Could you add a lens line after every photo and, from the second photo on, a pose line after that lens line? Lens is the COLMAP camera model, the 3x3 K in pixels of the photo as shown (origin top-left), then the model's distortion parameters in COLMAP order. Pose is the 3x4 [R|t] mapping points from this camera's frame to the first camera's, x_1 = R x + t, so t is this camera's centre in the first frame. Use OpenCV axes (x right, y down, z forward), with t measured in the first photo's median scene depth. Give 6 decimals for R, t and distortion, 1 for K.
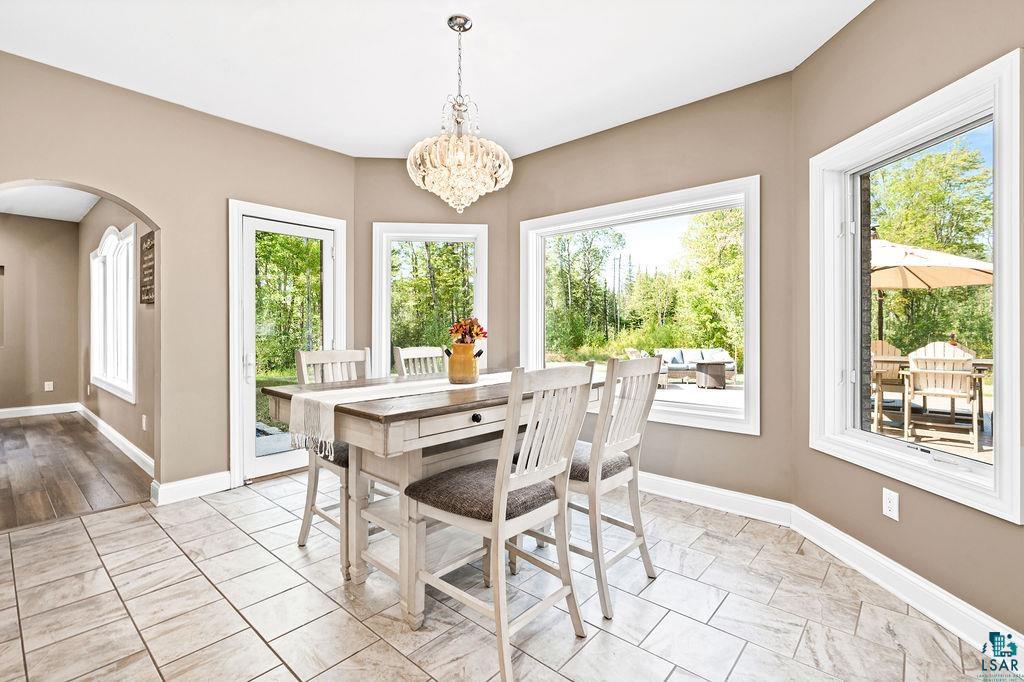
lens RADIAL K [[459.8, 0, 510.6], [0, 459.8, 328.9], [0, 0, 1]] dist [-0.001056, 0.000202]
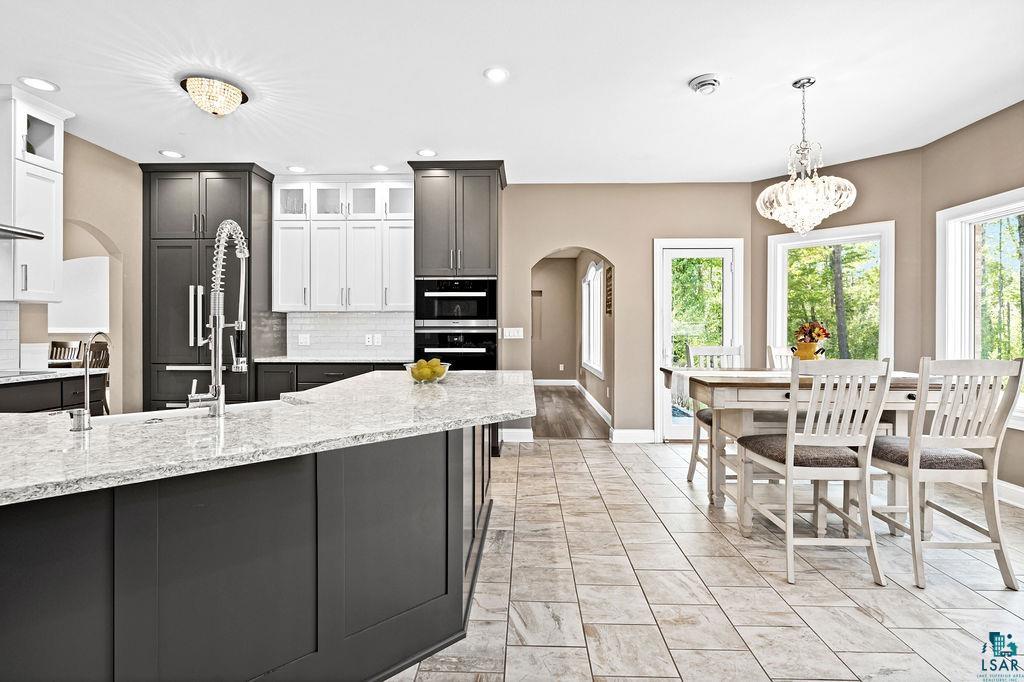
lens RADIAL K [[475.2, 0, 513.3], [0, 475.2, 333.8], [0, 0, 1]] dist [0.001538, 0.000265]
pose [[0.632362, 0.007550, -0.774636, 0.359236], [-0.001414, 0.999962, 0.008593, -0.001385], [0.774671, -0.004339, 0.632349, -0.380101]]
